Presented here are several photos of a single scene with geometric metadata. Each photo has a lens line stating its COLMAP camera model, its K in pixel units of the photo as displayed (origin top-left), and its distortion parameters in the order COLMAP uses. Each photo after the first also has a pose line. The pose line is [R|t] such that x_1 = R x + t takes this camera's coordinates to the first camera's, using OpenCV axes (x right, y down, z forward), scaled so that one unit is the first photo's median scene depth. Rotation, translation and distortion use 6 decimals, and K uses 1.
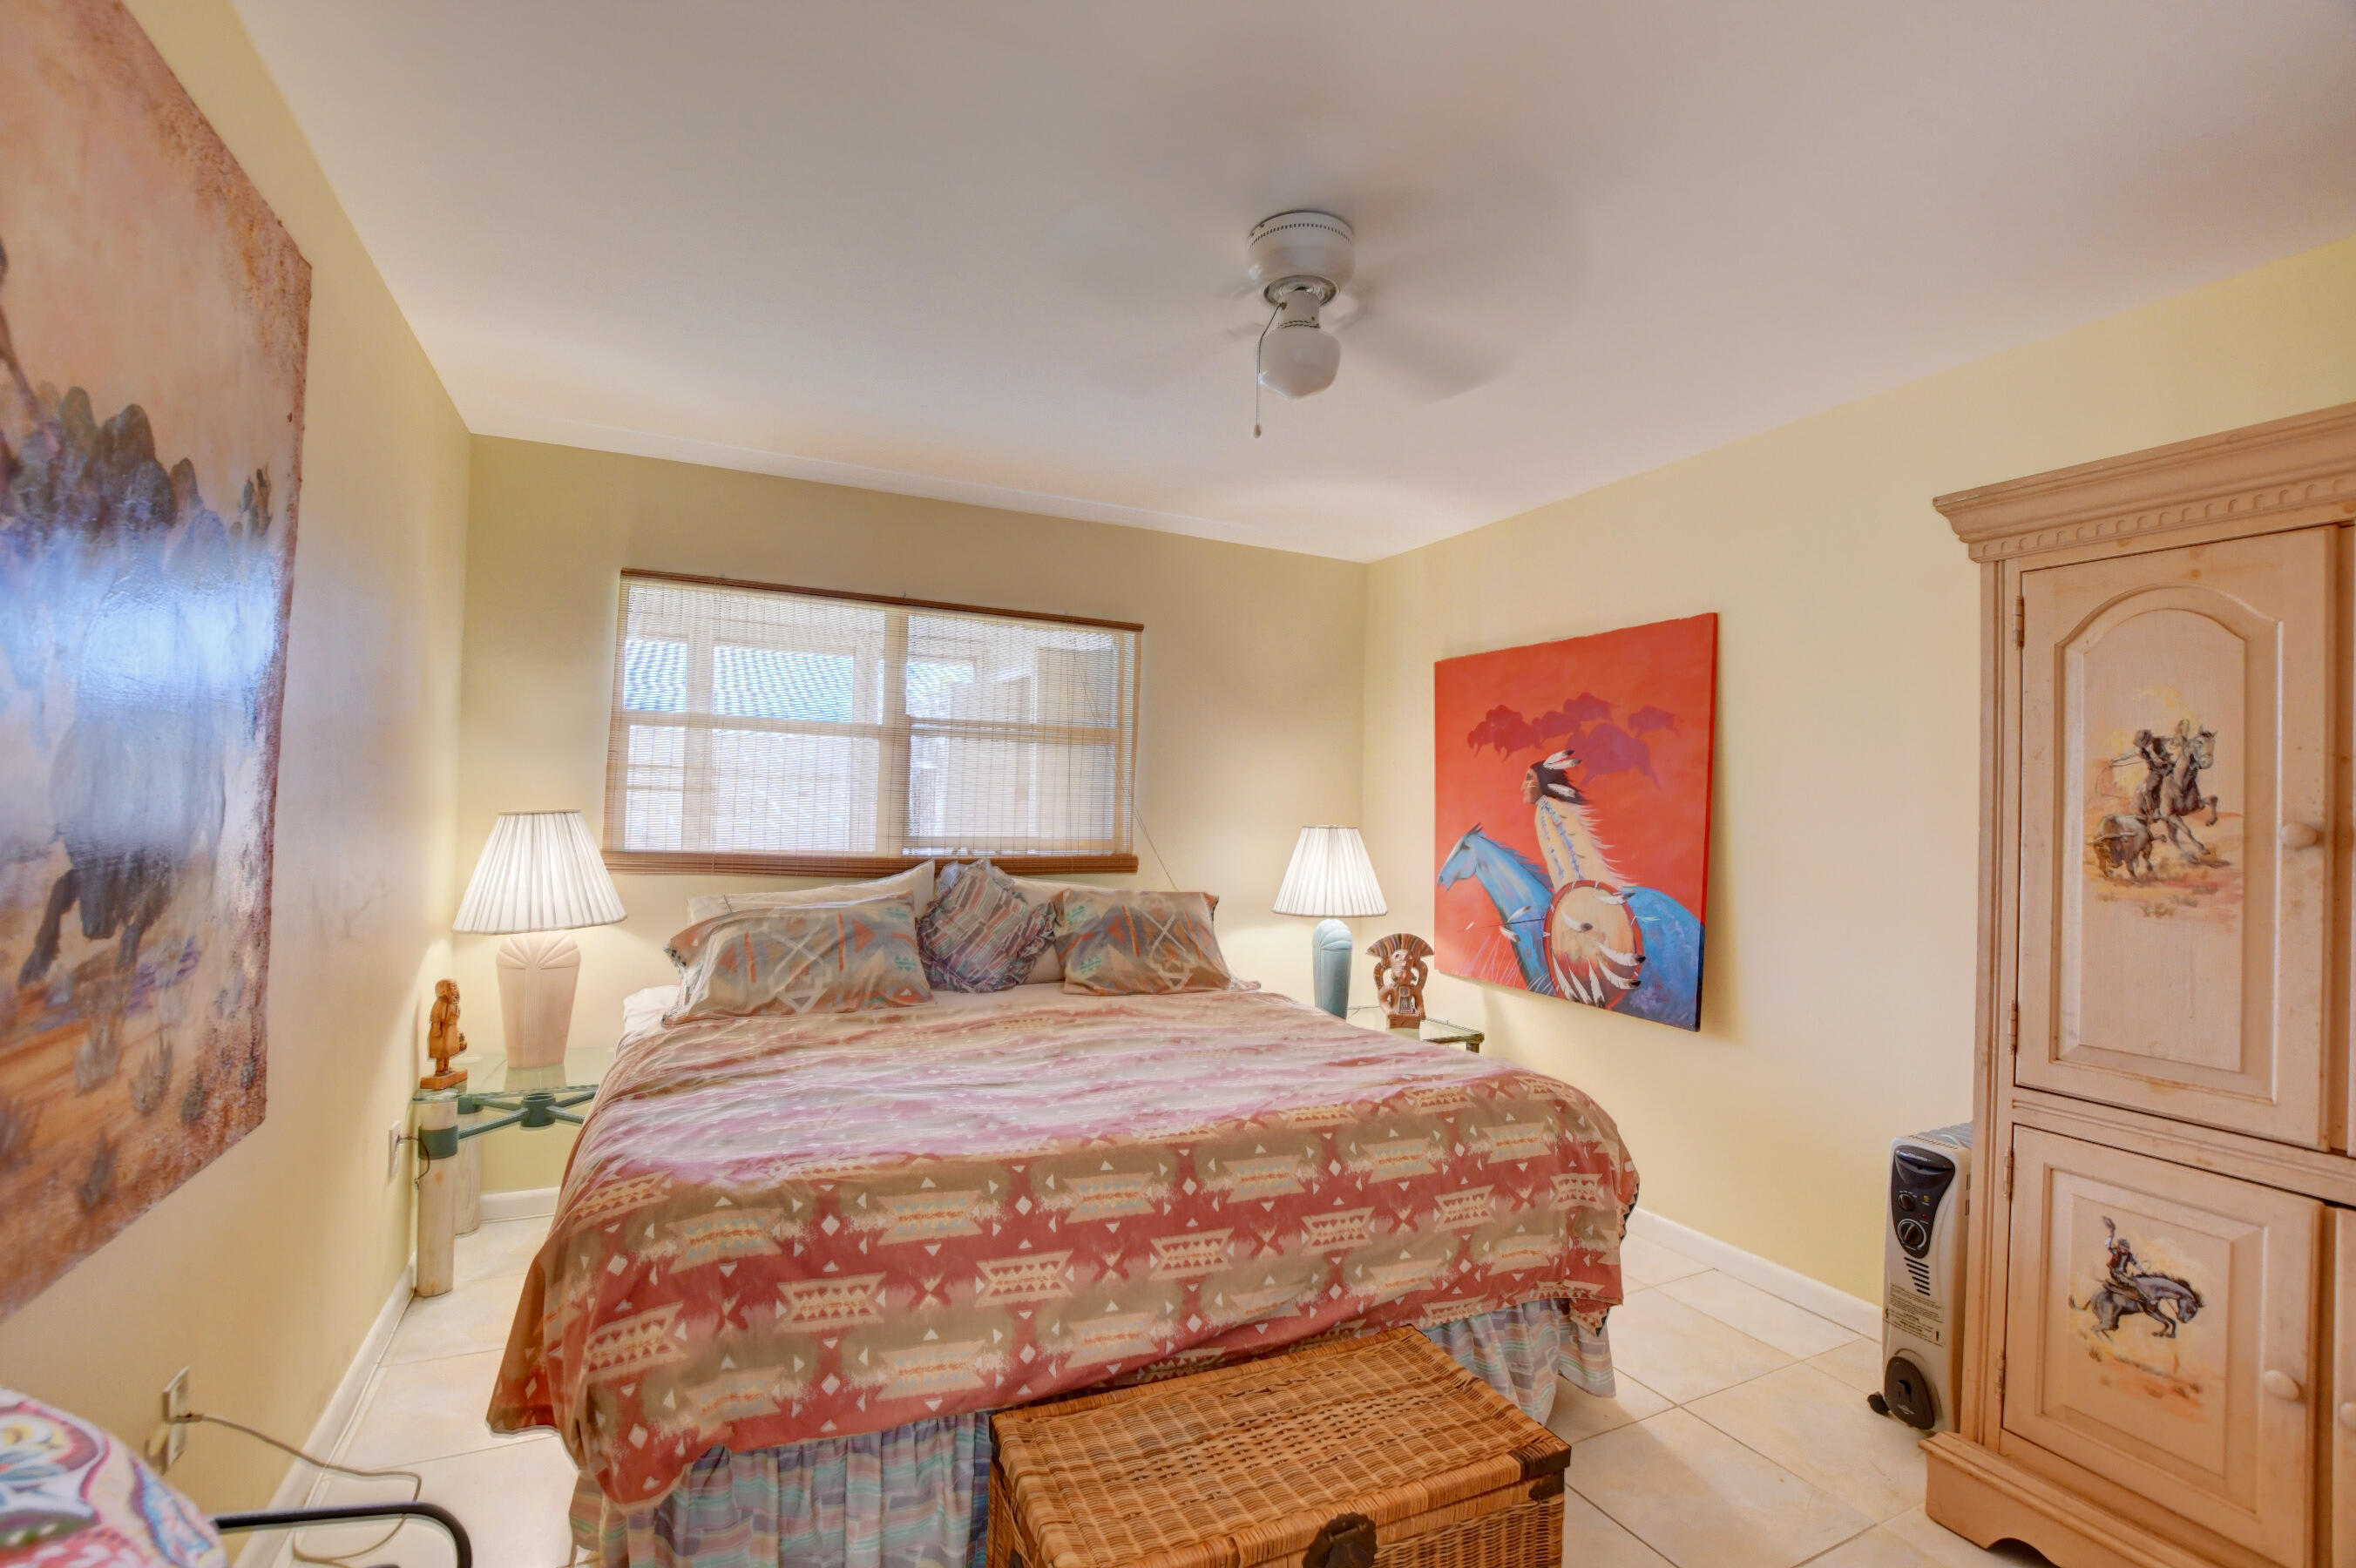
lens RADIAL K [[1037.4, 0, 1162.8], [0, 1037.4, 793.9], [0, 0, 1]] dist [-0.020663, -0.000361]
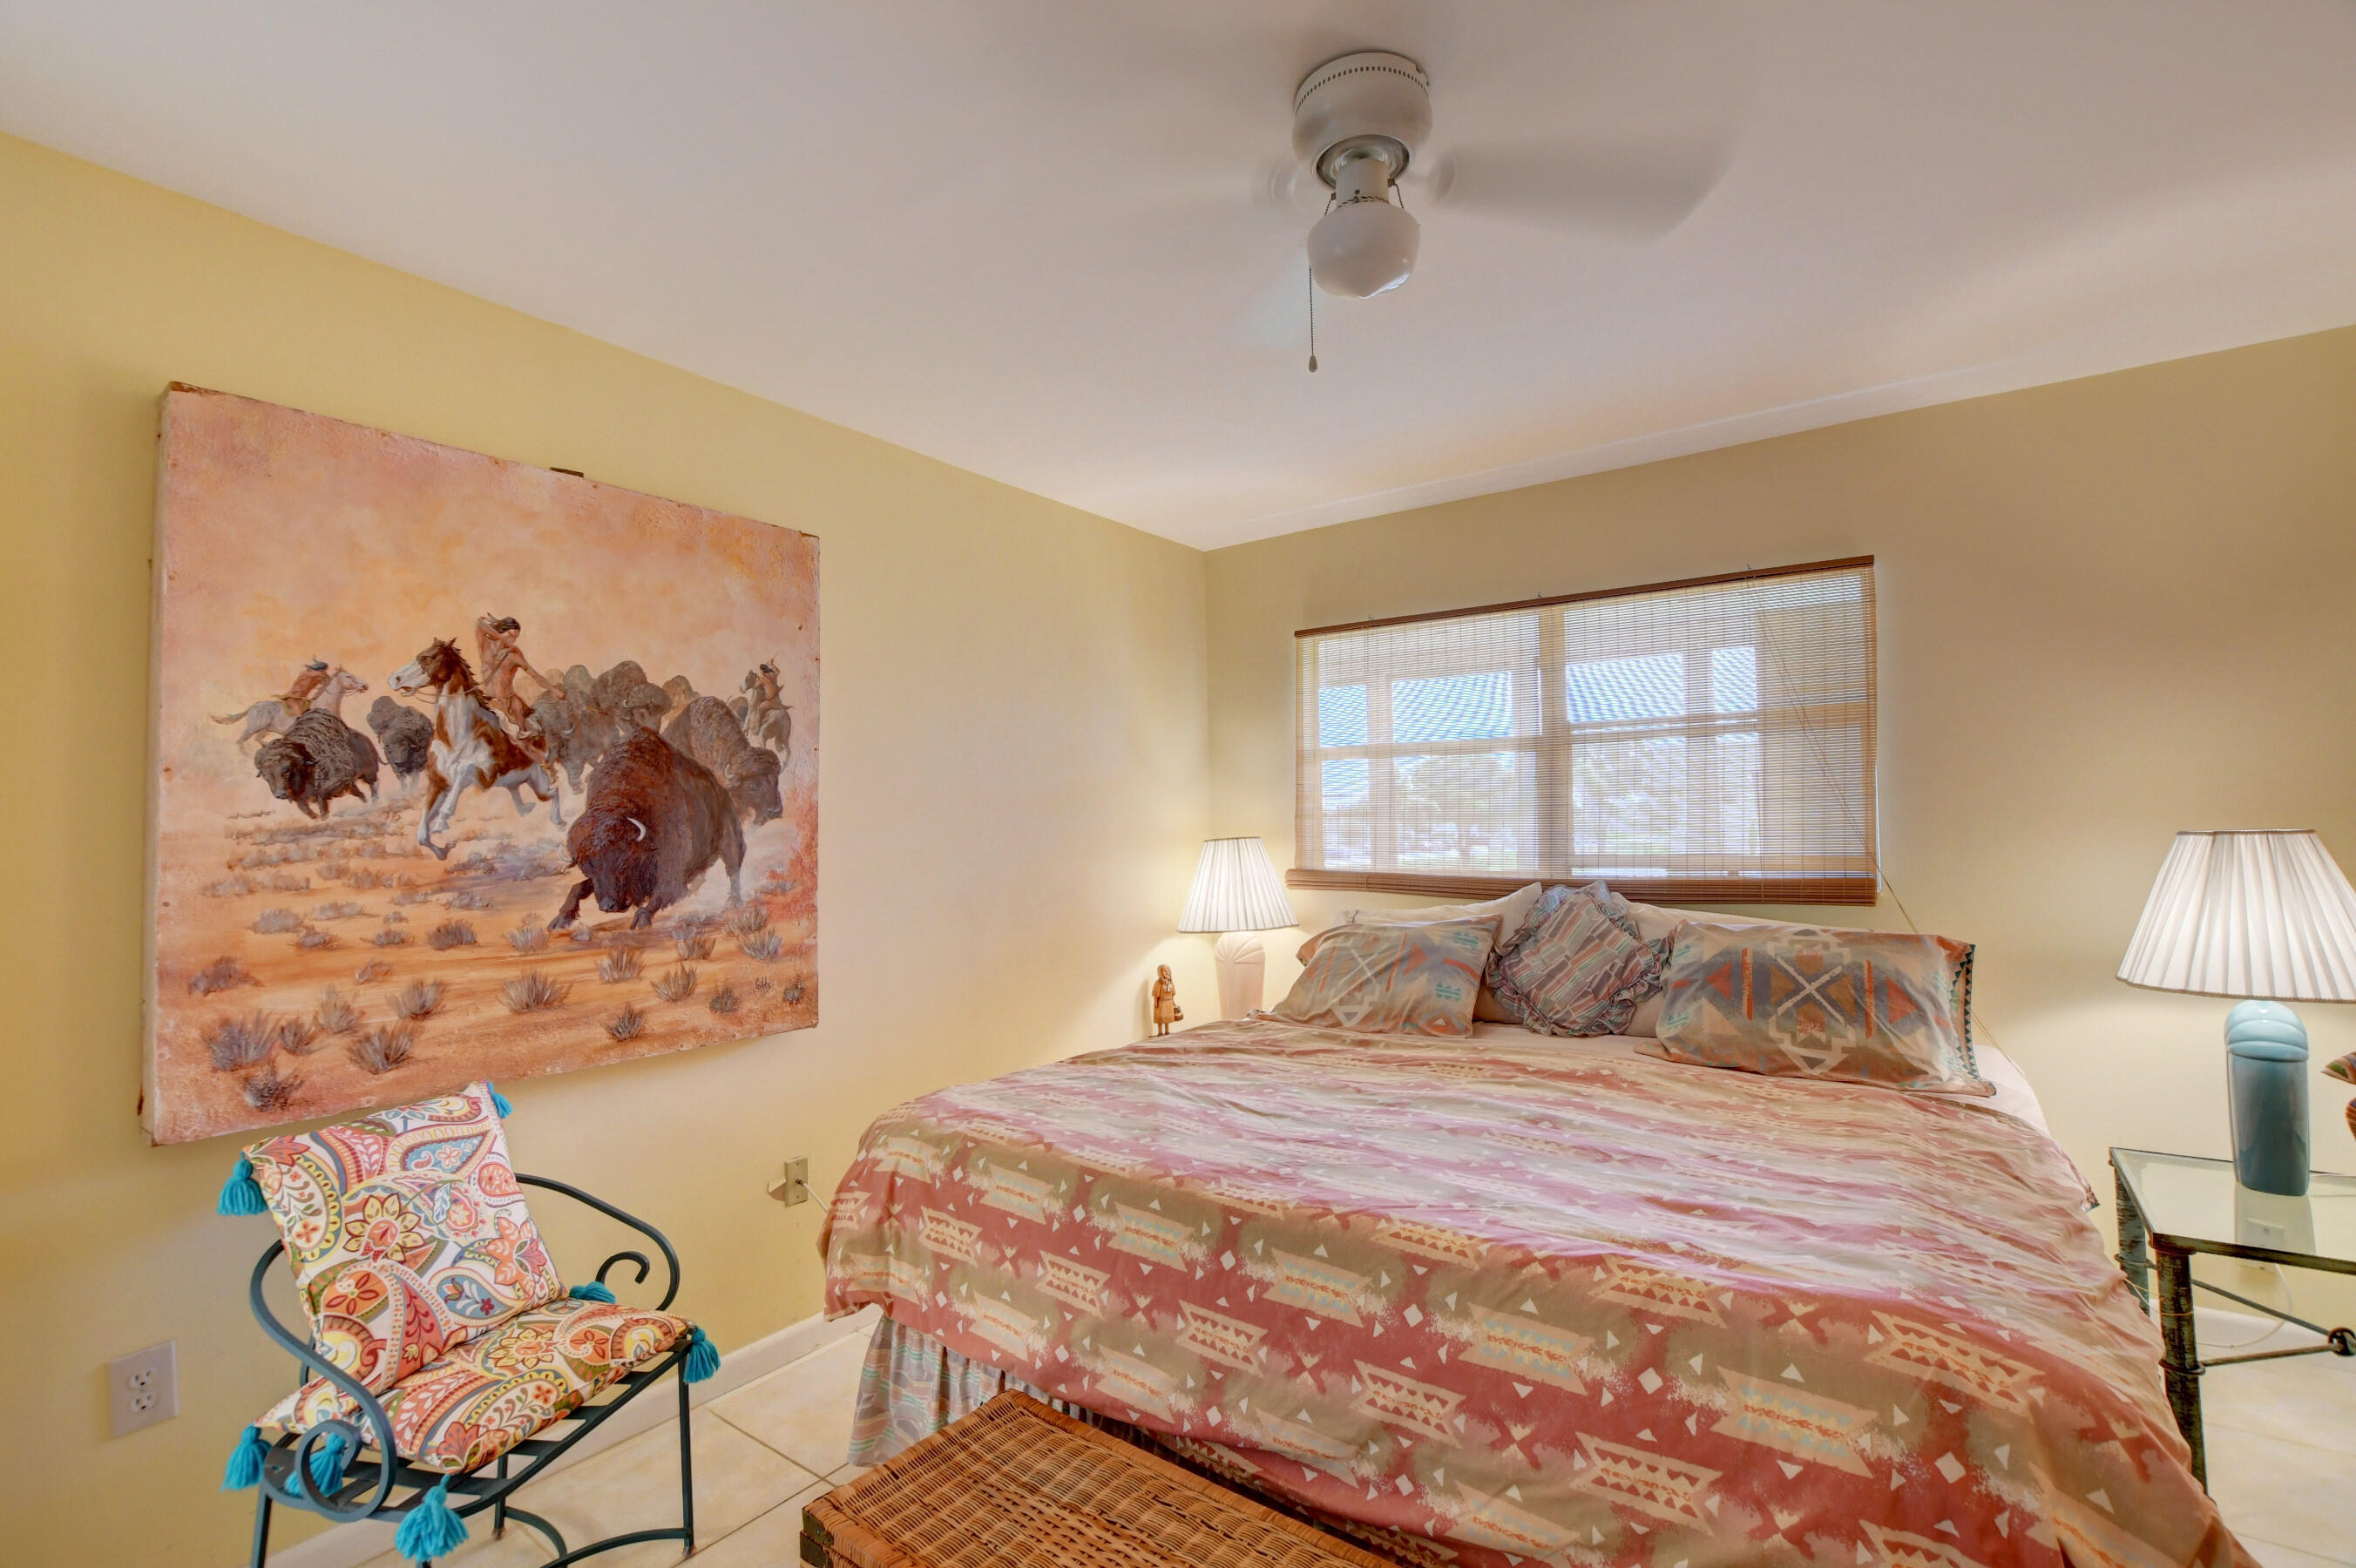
lens RADIAL K [[1037.4, 0, 1162.9], [0, 1037.4, 788.3], [0, 0, 1]] dist [-0.020663, -0.000361]
pose [[0.473154, -0.063311, -0.878702, 0.506001], [0.044514, 0.997858, -0.047927, 0.012775], [0.879854, -0.016438, 0.474959, 0.345169]]
